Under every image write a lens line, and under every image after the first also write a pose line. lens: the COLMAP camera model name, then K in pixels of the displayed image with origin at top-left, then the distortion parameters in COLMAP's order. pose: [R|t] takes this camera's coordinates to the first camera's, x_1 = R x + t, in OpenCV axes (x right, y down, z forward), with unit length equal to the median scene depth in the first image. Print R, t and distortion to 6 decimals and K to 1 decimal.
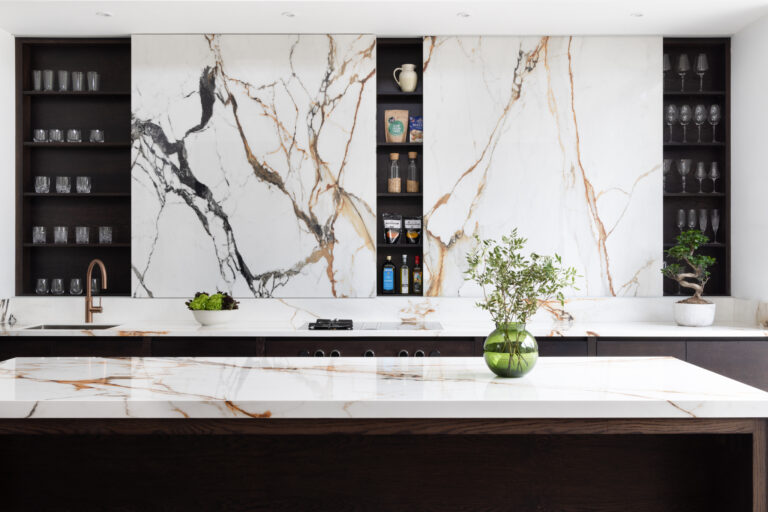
lens RADIAL K [[718.0, 0, 383.1], [0, 718.0, 259.1], [0, 0, 1]] dist [0.004269, 0.000000]
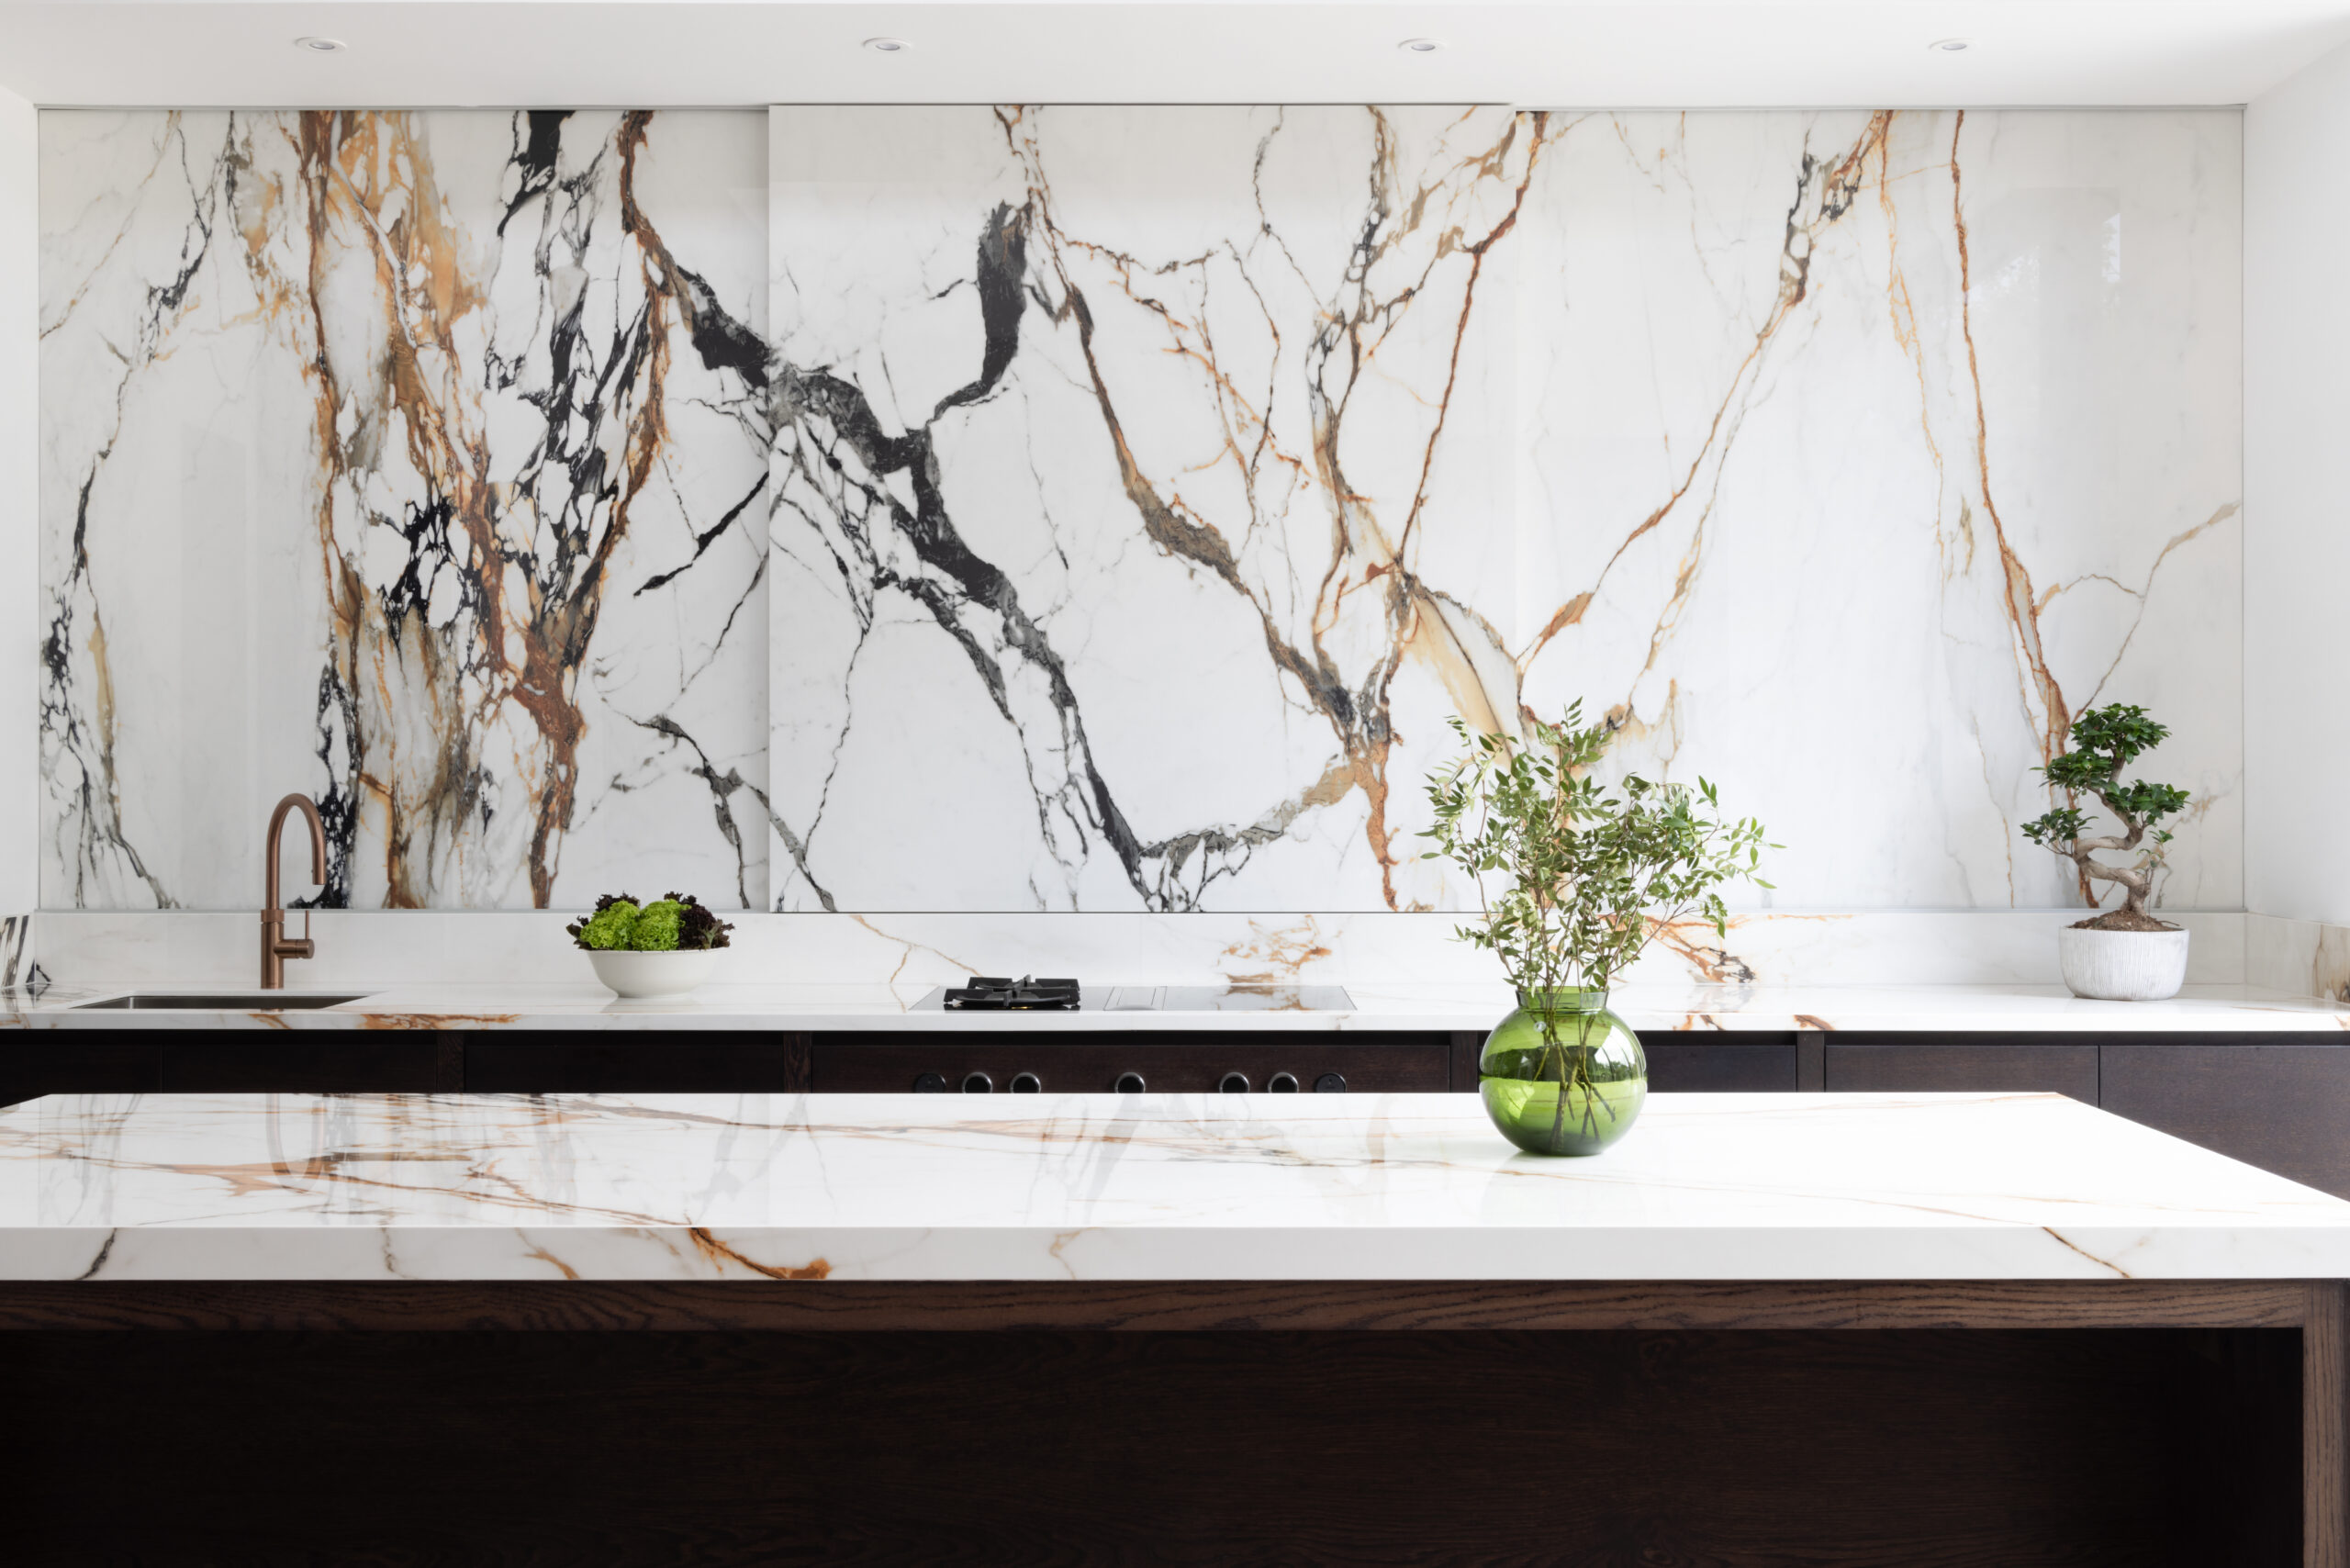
lens RADIAL K [[2197.0, 0, 1135.9], [0, 2197.0, 798.3], [0, 0, 1]] dist [0.004269, 0.000000]
pose [[0.999996, -0.000181, 0.002683, -0.186374], [0.000175, 0.999998, 0.002060, 0.000253], [-0.002684, -0.002059, 0.999994, 0.000341]]
